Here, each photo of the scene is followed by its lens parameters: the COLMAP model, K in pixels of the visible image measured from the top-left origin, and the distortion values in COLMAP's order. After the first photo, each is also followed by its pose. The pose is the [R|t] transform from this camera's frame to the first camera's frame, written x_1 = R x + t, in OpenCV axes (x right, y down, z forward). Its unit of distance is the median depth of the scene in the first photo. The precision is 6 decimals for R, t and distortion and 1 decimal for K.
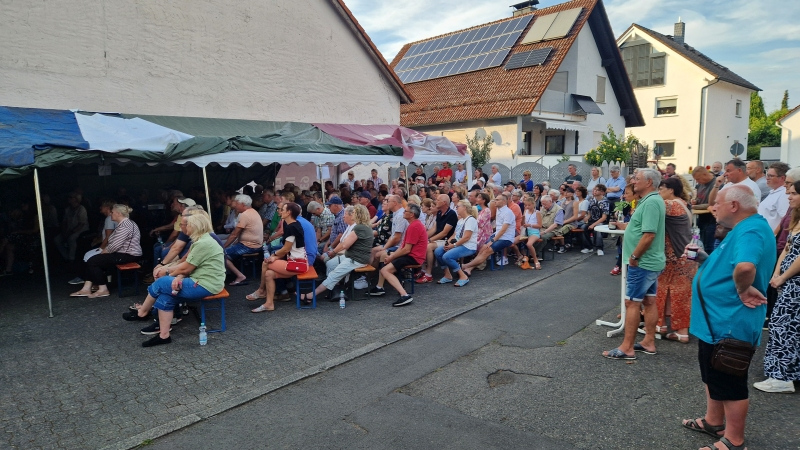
lens RADIAL K [[564.6, 0, 400.0], [0, 564.6, 225.0], [0, 0, 1]] dist [0.032532, -0.005025]
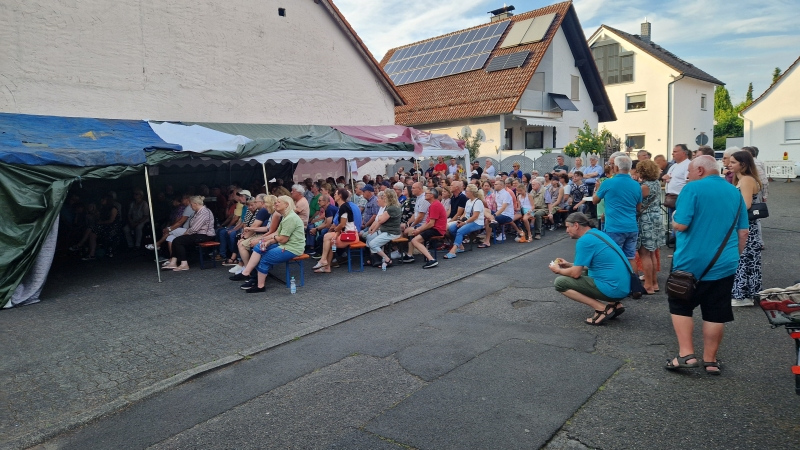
lens RADIAL K [[562.3, 0, 385.4], [0, 562.3, 216.5], [0, 0, 1]] dist [0.037612, 0.000702]
pose [[0.999513, -0.027382, 0.014996, -0.063793], [0.027599, 0.999514, -0.014477, 0.024454], [-0.014593, 0.014884, 0.999783, -0.144473]]
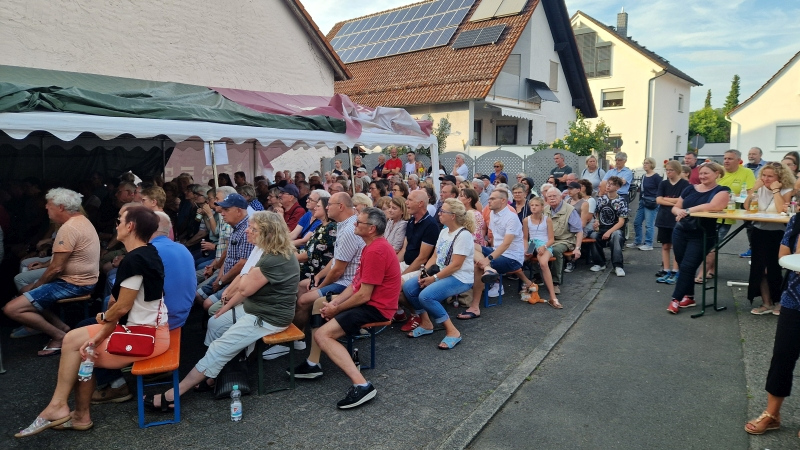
lens RADIAL K [[564.6, 0, 400.0], [0, 564.6, 225.0], [0, 0, 1]] dist [0.032532, -0.005025]
pose [[0.992485, -0.006033, 0.122218, -0.011000], [0.005185, 0.999960, 0.007252, -0.014910], [-0.122257, -0.006564, 0.992477, 0.272515]]
